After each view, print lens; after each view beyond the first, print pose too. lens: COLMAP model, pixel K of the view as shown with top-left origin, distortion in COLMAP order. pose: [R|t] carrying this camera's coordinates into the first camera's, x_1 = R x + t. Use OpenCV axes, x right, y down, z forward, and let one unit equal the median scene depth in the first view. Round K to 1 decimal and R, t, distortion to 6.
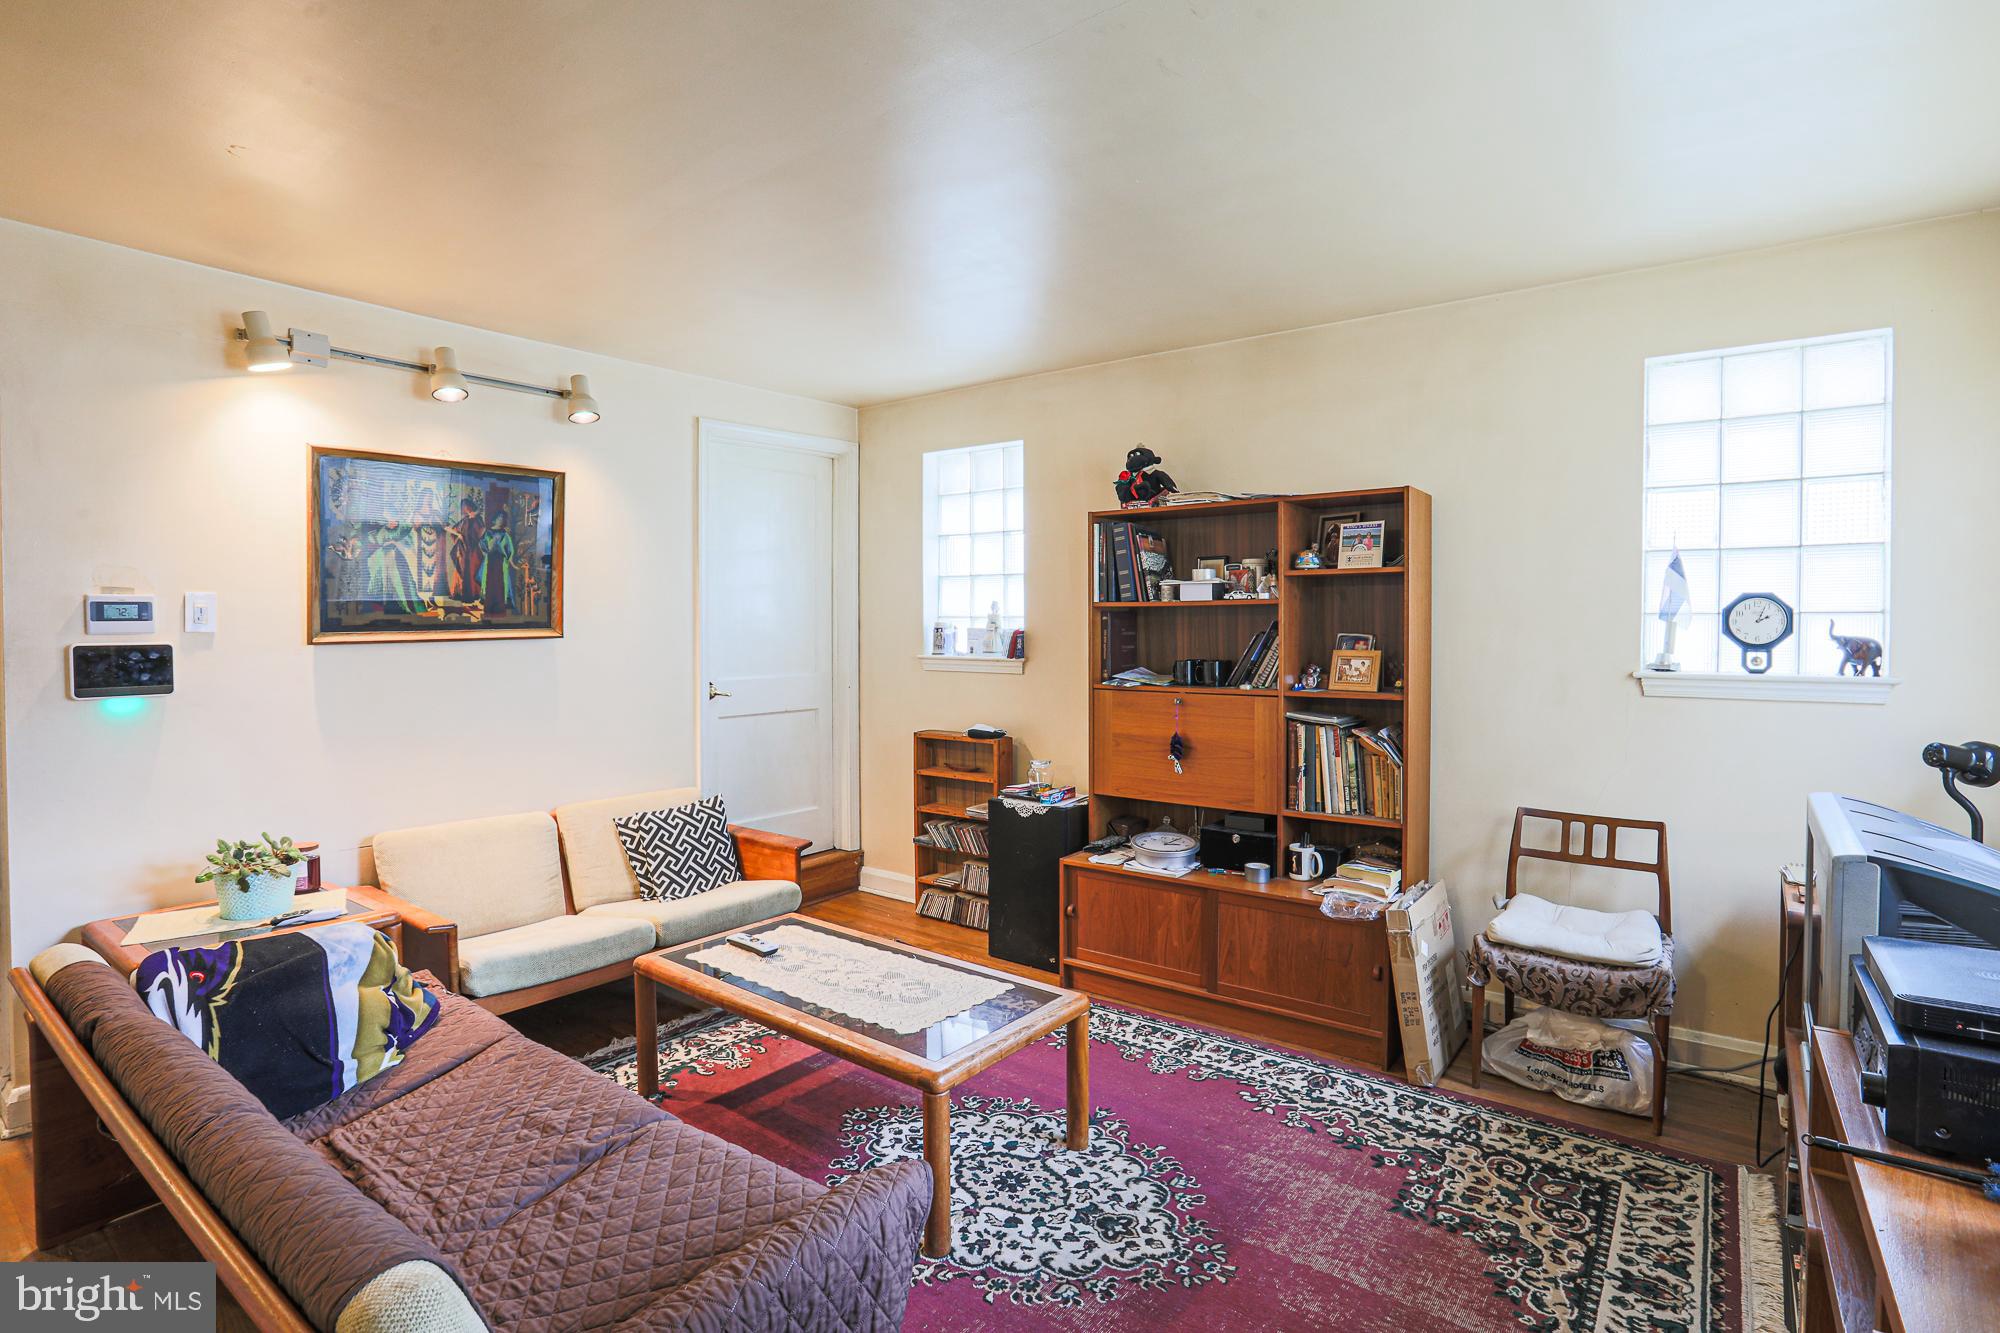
lens RADIAL K [[947.1, 0, 1001.1], [0, 947.1, 651.4], [0, 0, 1]] dist [0.001228, 0.000292]
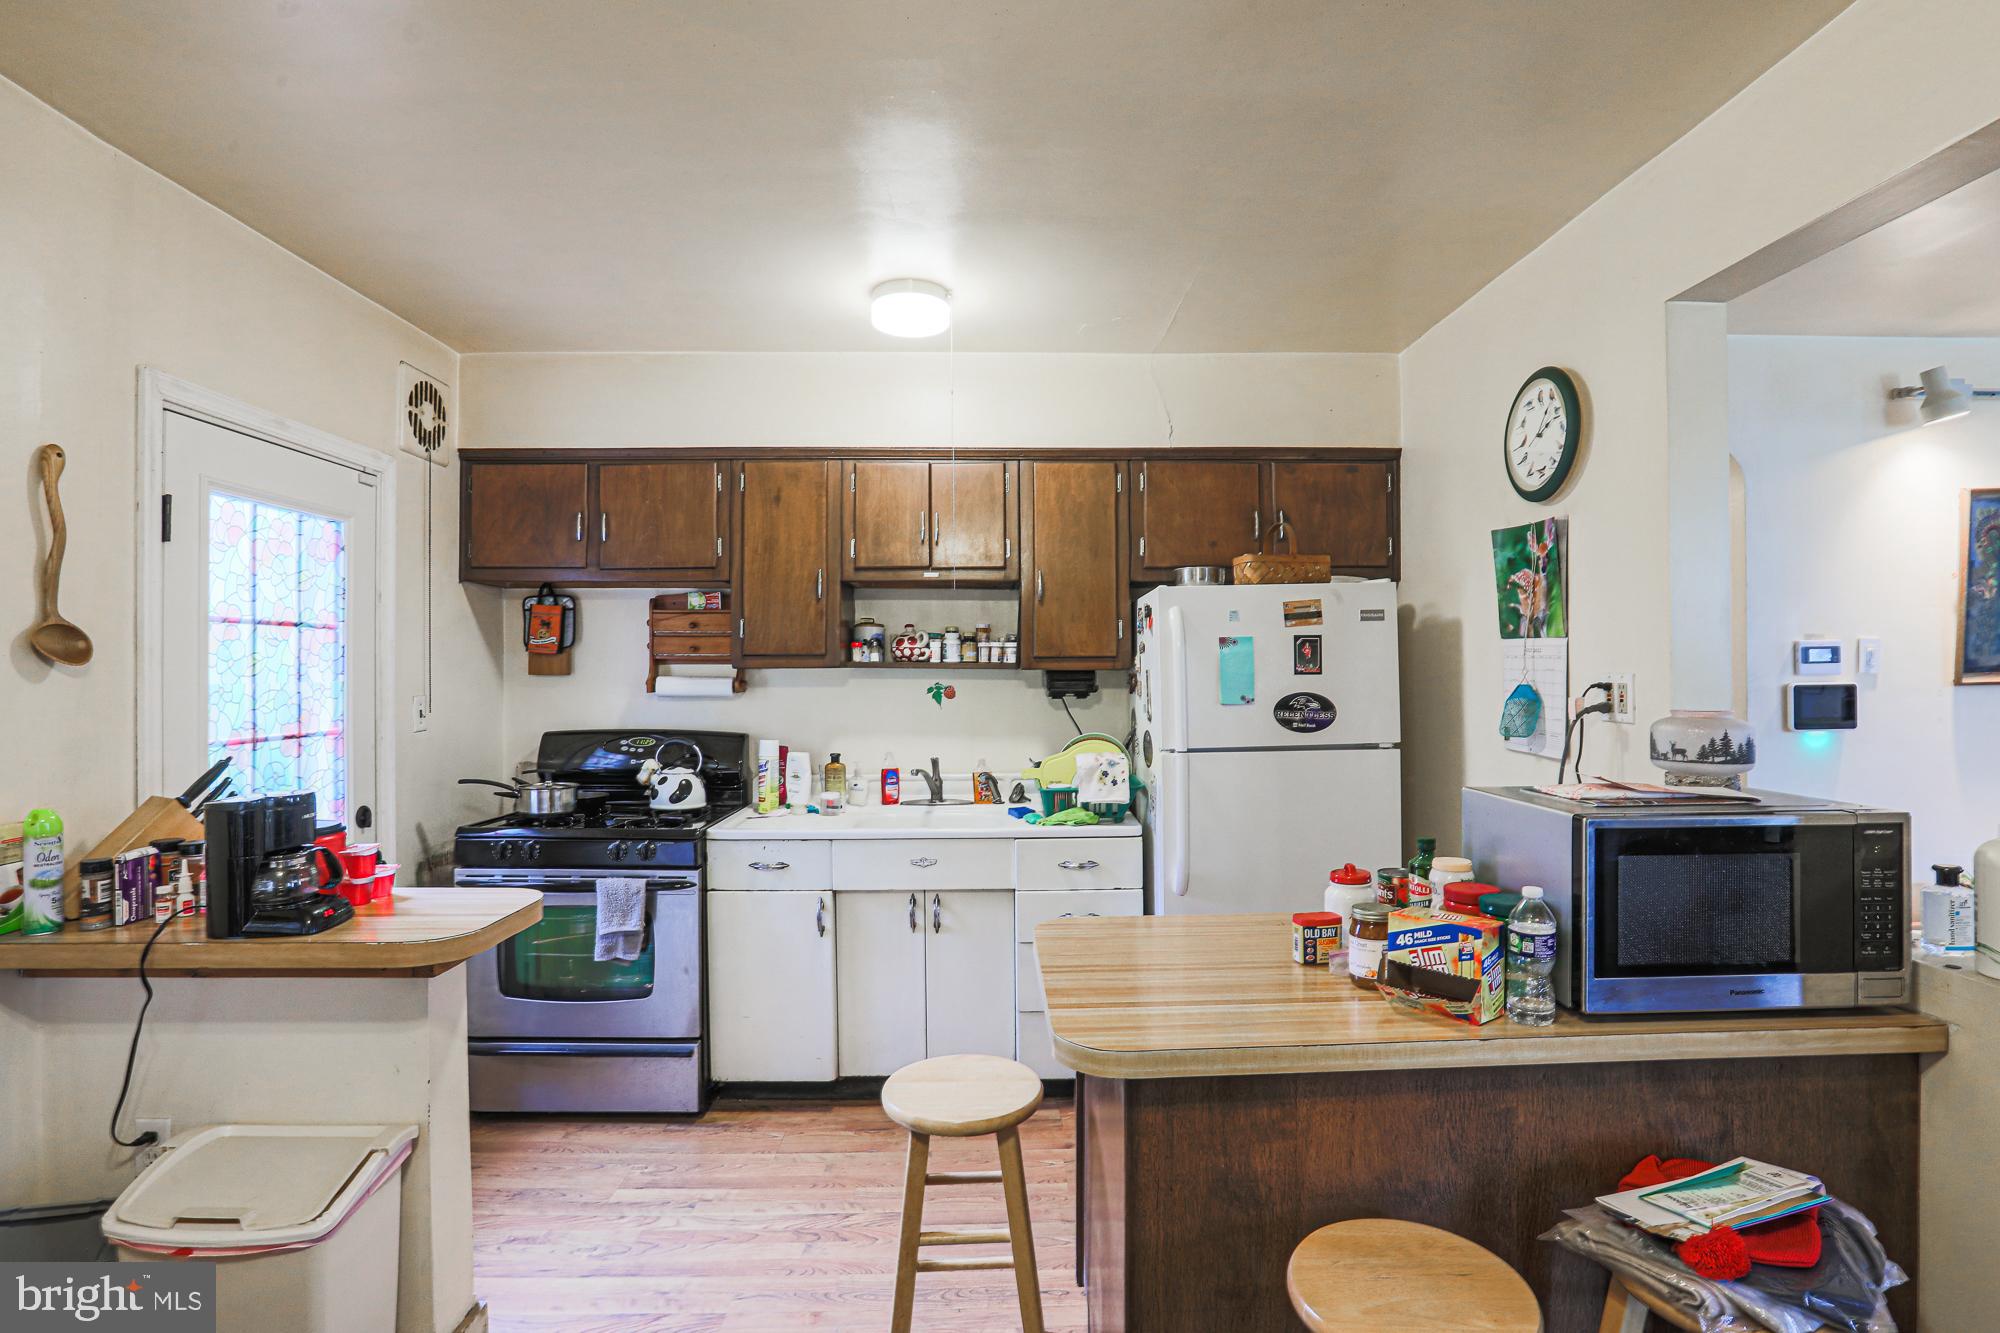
lens RADIAL K [[947.1, 0, 995.9], [0, 947.1, 669.8], [0, 0, 1]] dist [0.001228, 0.000292]
pose [[0.621835, 0.000575, -0.783148, -0.642504], [-0.014687, 0.999832, -0.010928, 0.002336], [0.783011, 0.018298, 0.621739, -0.479685]]
